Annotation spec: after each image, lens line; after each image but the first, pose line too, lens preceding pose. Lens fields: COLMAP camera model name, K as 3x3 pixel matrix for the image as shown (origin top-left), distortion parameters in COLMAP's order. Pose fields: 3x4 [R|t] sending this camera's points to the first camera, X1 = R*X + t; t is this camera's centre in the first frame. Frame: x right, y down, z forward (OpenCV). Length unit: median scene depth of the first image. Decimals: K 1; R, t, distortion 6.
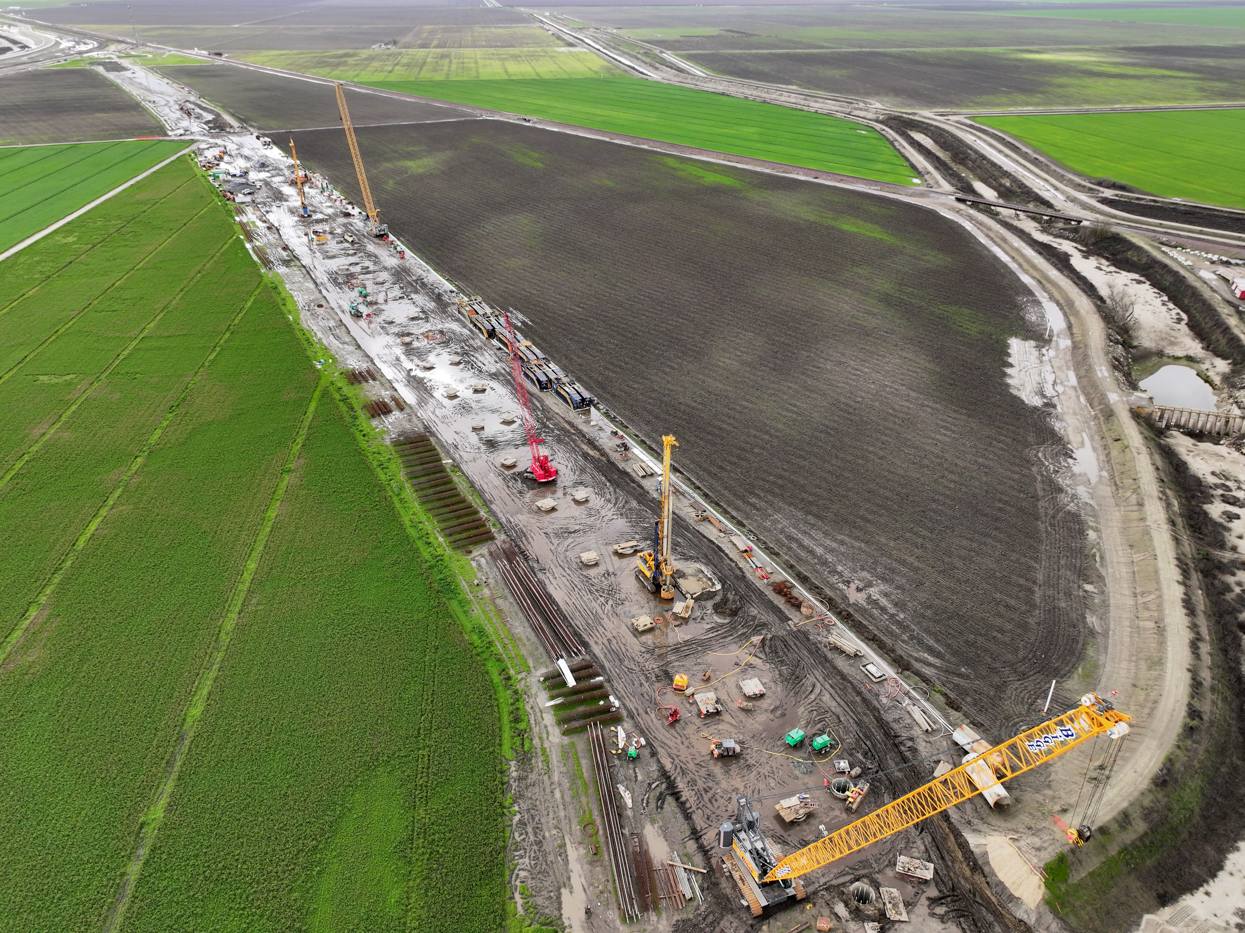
lens RADIAL K [[878.1, 0, 622.5], [0, 878.1, 466.5], [0, 0, 1]] dist [0.001393, 0.010584]
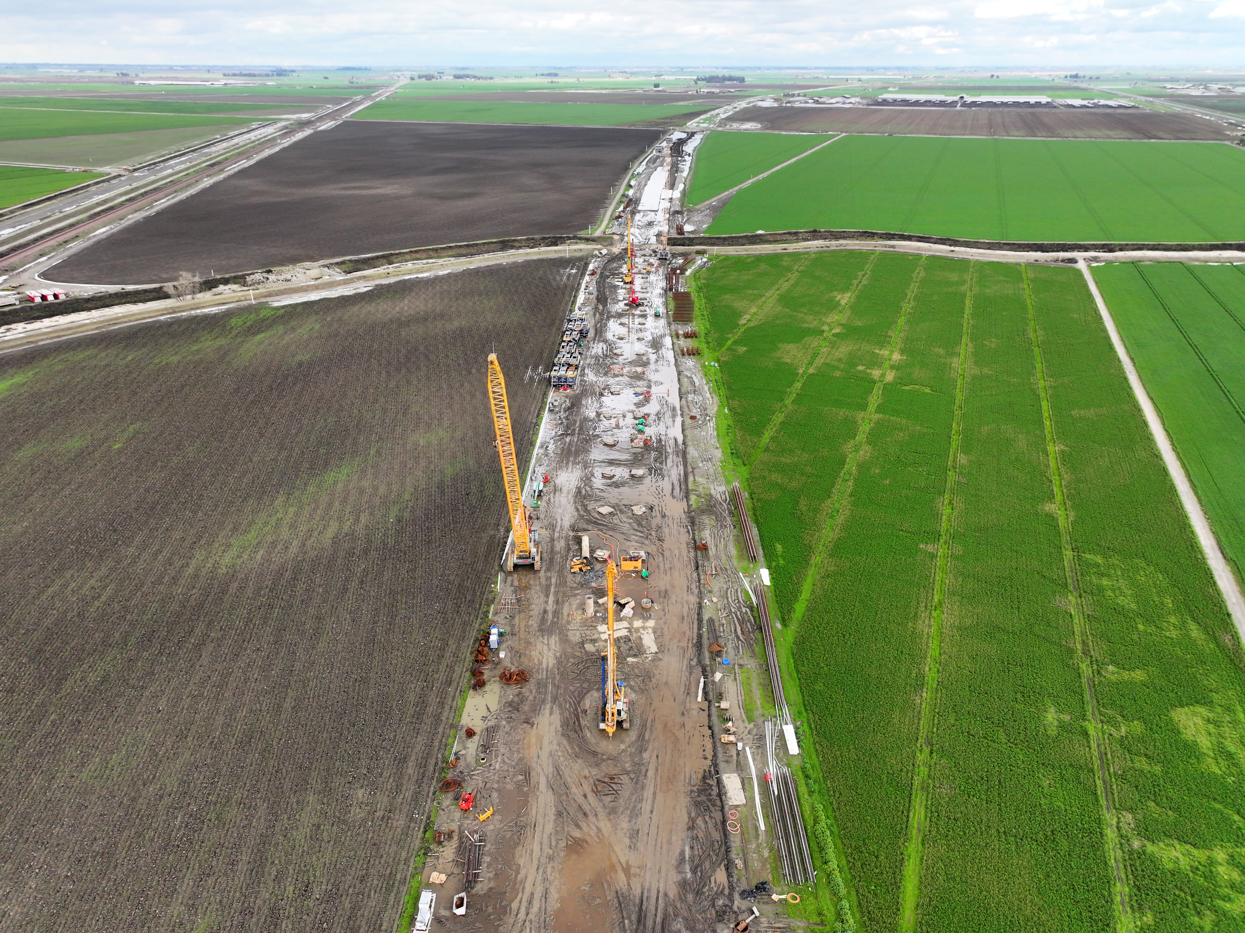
lens RADIAL K [[878.1, 0, 622.5], [0, 878.1, 466.5], [0, 0, 1]] dist [0.001393, 0.010584]
pose [[-0.872544, -0.207000, 0.442513, -1.449367], [0.233563, 0.618817, 0.750009, -1.781844], [-0.429086, 0.757771, -0.491598, 3.169668]]
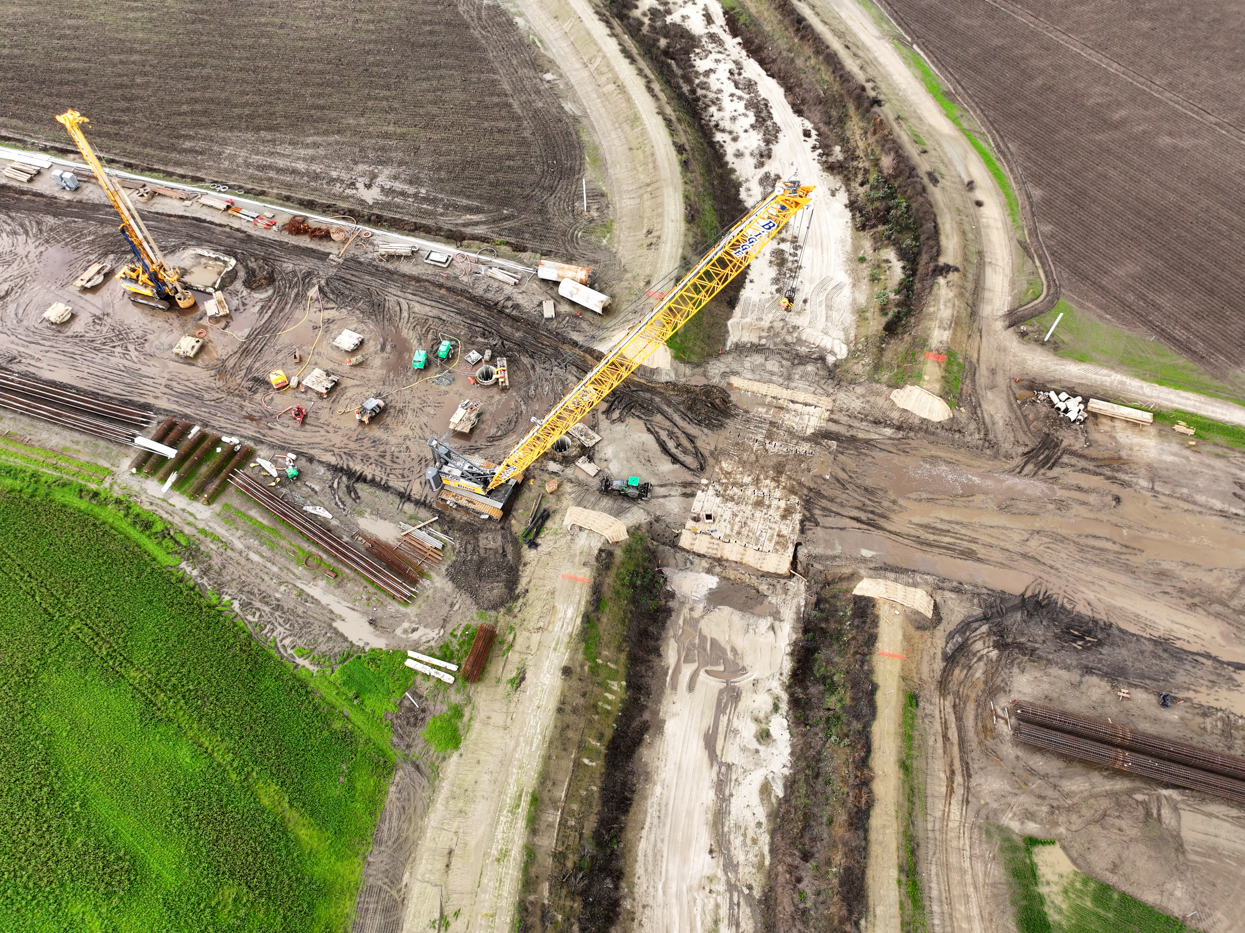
lens RADIAL K [[878.1, 0, 622.5], [0, 878.1, 466.5], [0, 0, 1]] dist [0.001393, 0.010584]
pose [[0.693701, -0.602635, 0.394475, -0.094003], [0.349084, 0.760361, 0.547715, -0.052340], [-0.630016, -0.242245, 0.737833, 0.096331]]
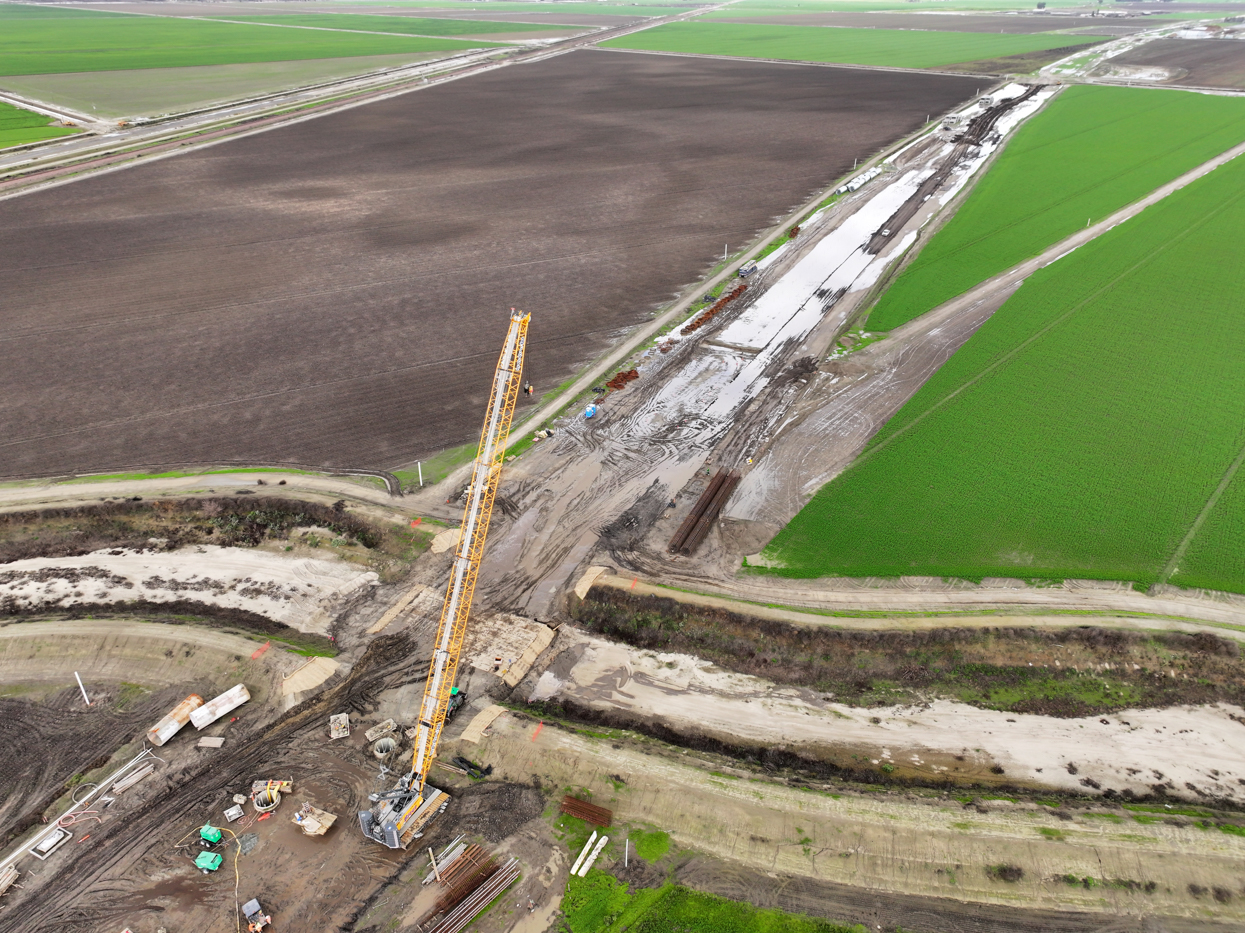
lens RADIAL K [[878.1, 0, 622.5], [0, 878.1, 466.5], [0, 0, 1]] dist [0.001393, 0.010584]
pose [[-0.627983, -0.380132, 0.679071, -0.423341], [0.374568, 0.617229, 0.691901, -0.314662], [-0.682156, 0.688860, -0.245224, 0.612321]]
